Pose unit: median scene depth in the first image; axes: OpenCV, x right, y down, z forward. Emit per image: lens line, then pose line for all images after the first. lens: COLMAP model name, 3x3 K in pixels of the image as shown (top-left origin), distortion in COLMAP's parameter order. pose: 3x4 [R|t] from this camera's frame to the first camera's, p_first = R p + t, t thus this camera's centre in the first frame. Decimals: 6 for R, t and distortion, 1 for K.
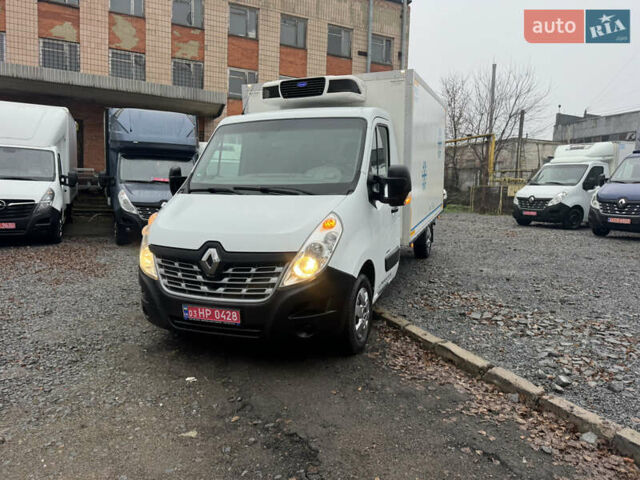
lens RADIAL K [[454.6, 0, 325.2], [0, 454.6, 238.8], [0, 0, 1]] dist [0.049458, -0.052486]
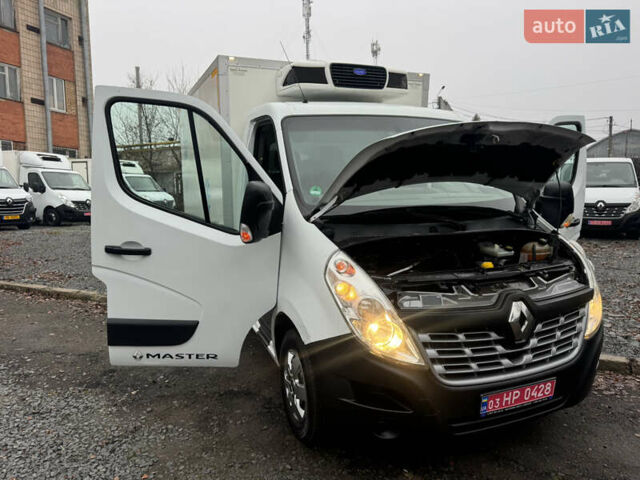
lens RADIAL K [[459.1, 0, 319.2], [0, 459.1, 243.0], [0, 0, 1]] dist [0.005625, -0.003443]
pose [[0.739187, -0.097037, 0.666473, -0.871116], [0.097421, 0.994564, 0.036756, -0.114774], [-0.666417, 0.037759, 0.744622, 0.641016]]
